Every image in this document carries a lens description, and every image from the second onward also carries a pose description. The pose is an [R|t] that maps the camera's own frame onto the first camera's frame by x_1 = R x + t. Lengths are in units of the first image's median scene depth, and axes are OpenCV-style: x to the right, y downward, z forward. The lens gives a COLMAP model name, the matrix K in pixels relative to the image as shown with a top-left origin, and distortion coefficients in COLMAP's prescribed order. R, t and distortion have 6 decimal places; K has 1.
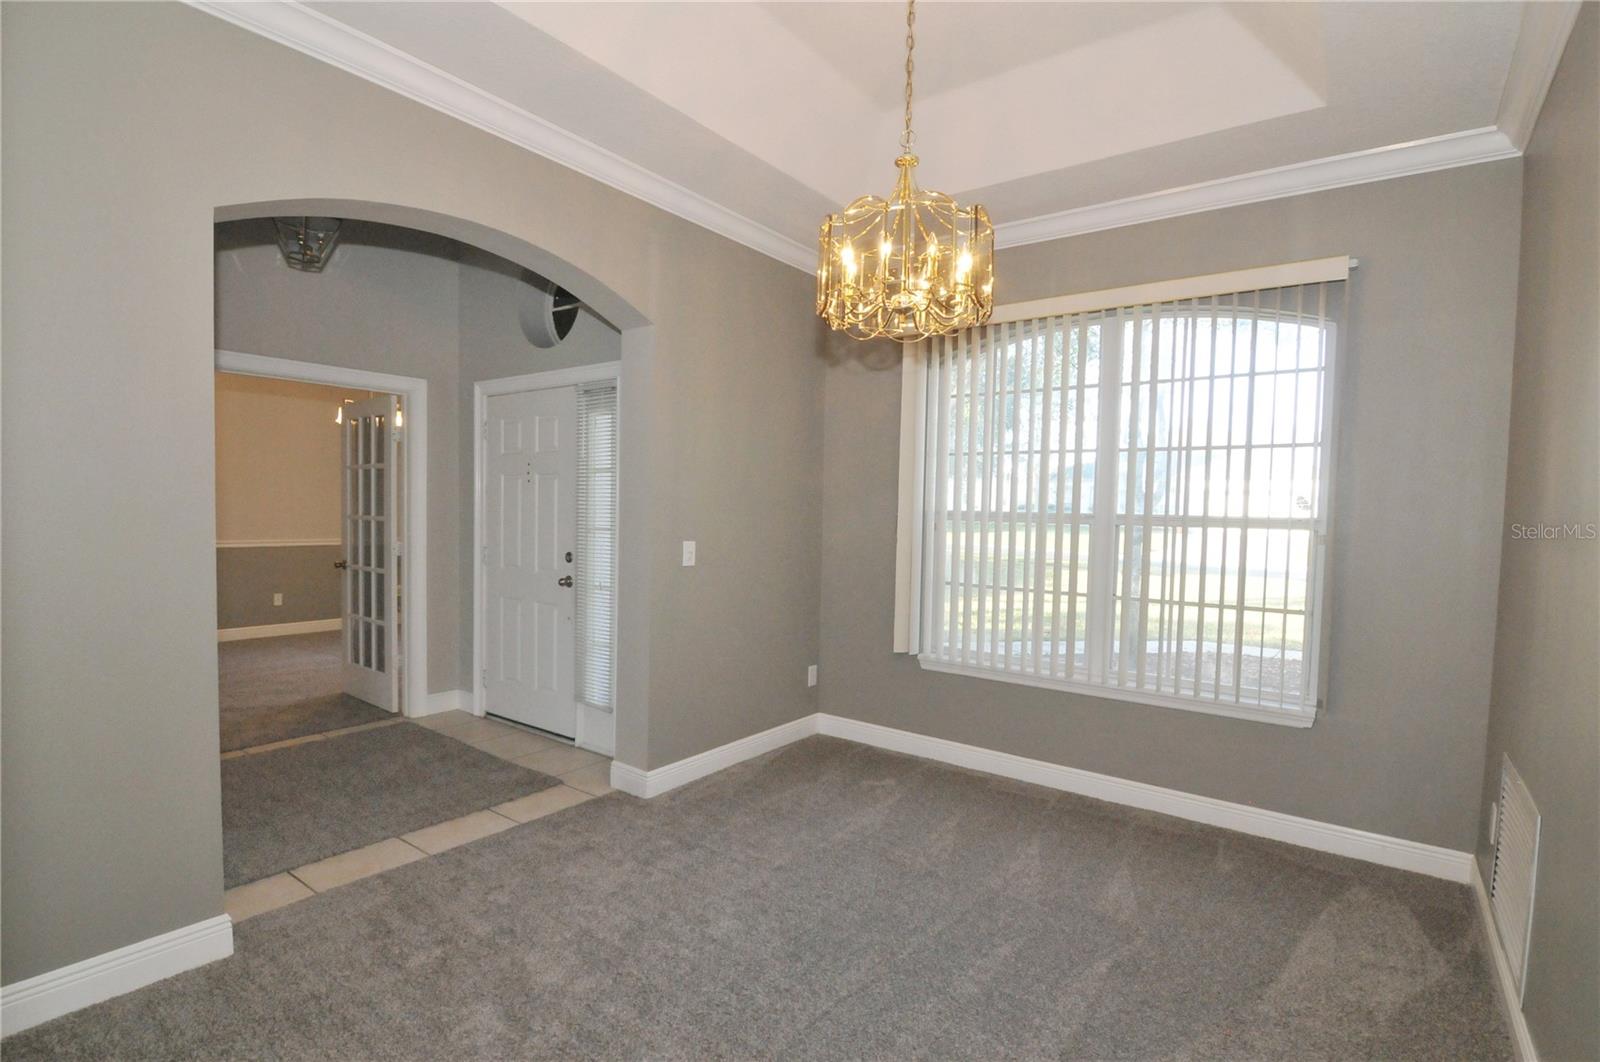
lens RADIAL K [[772.7, 0, 800.0], [0, 772.7, 533.4], [0, 0, 1]] dist [-0.014220, -0.000340]
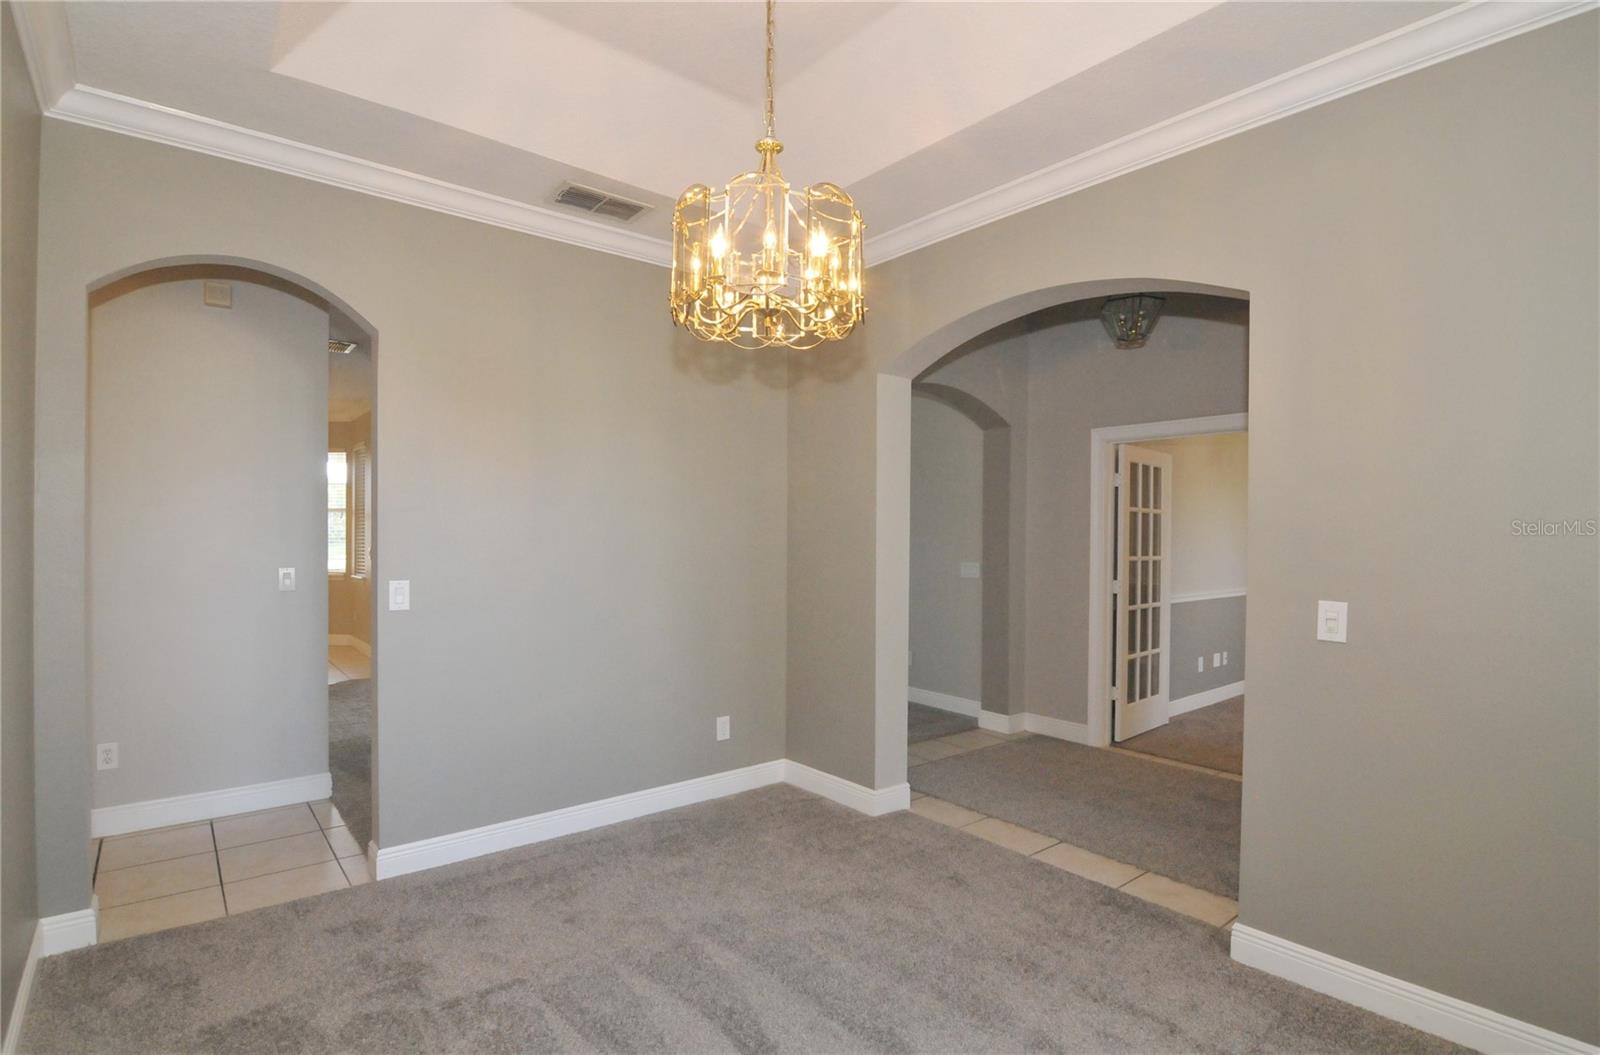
lens RADIAL K [[772.7, 0, 801.3], [0, 772.7, 536.6], [0, 0, 1]] dist [-0.014220, -0.000340]
pose [[-0.233717, -0.026042, -0.971956, 0.648235], [-0.044977, 0.998861, -0.015947, -0.014732], [0.971264, 0.039989, -0.234622, 0.847951]]
